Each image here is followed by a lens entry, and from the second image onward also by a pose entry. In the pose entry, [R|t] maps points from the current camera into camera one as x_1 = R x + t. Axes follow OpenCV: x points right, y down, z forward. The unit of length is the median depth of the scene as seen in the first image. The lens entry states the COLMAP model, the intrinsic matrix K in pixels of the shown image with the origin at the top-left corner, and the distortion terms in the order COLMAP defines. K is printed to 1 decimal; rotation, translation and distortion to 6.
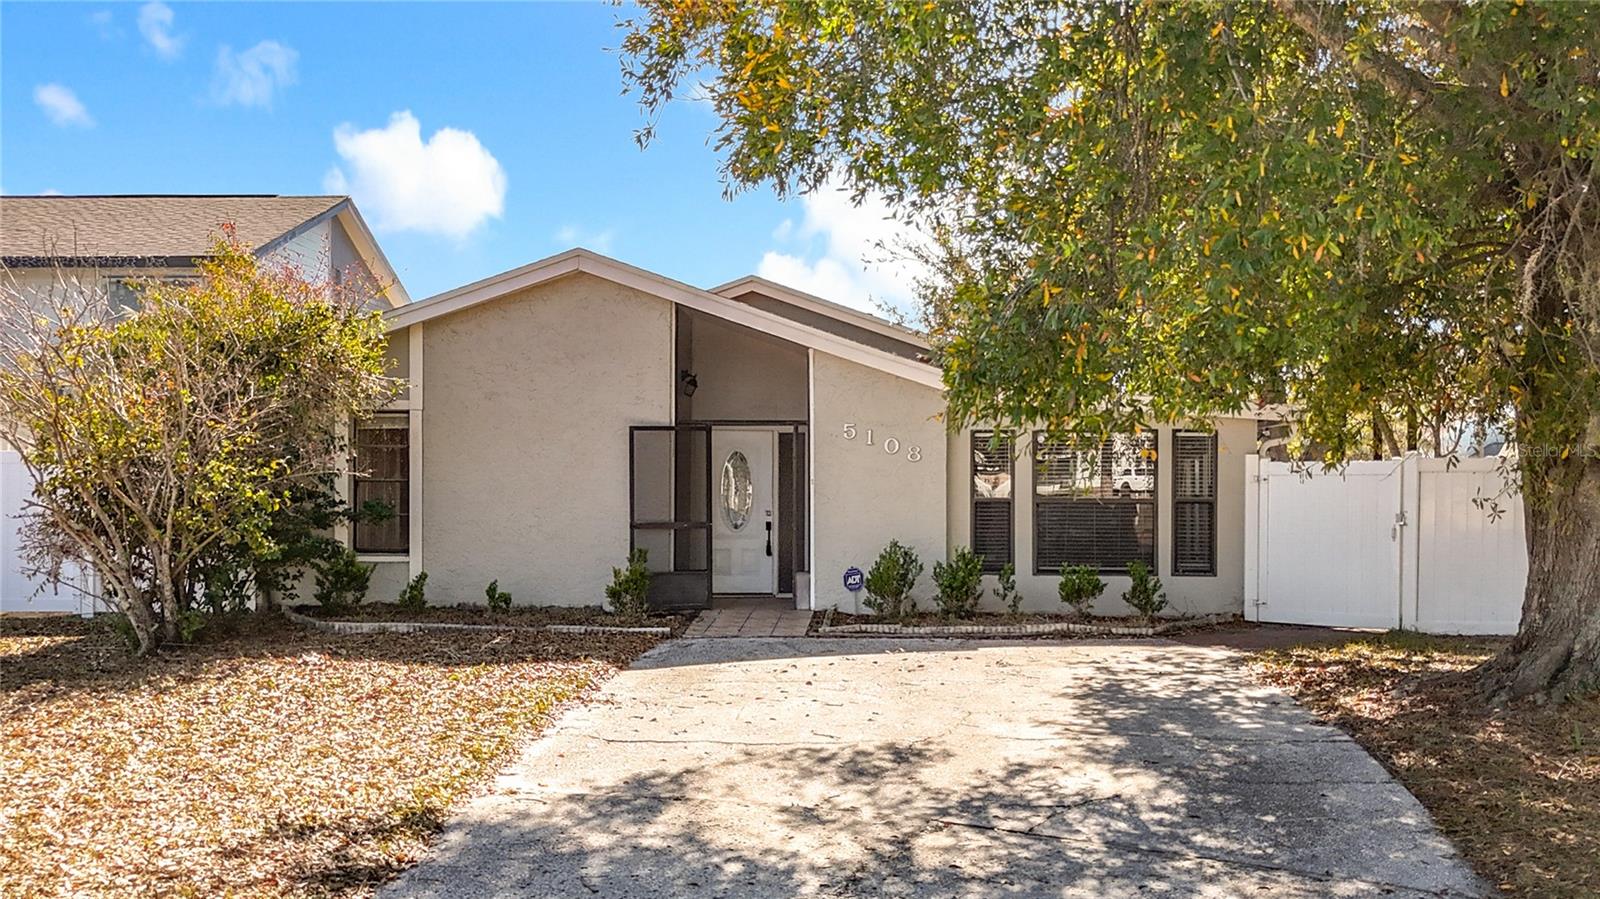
lens RADIAL K [[1689.5, 0, 797.2], [0, 1689.5, 501.1], [0, 0, 1]] dist [0.076916, -0.003932]
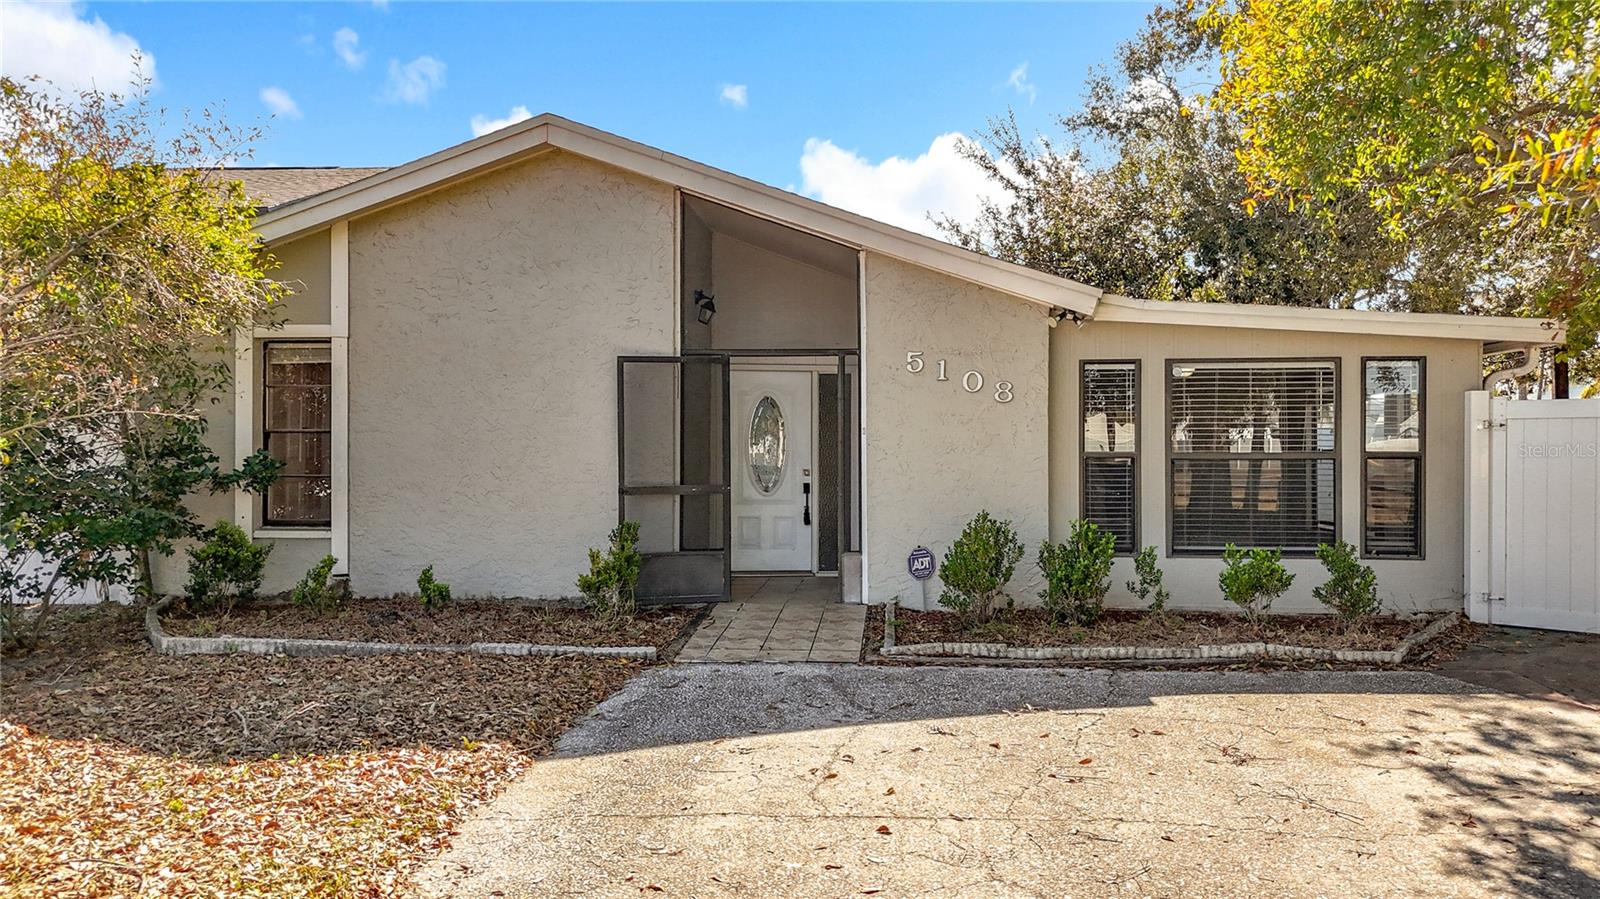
lens RADIAL K [[1177.4, 0, 800.0], [0, 1177.4, 449.5], [0, 0, 1]] dist [0.054066, -0.054953]
pose [[0.999651, -0.002192, -0.026335, -0.005745], [0.001935, 0.999951, -0.009746, 0.001778], [0.026355, 0.009692, 0.999606, 0.487737]]
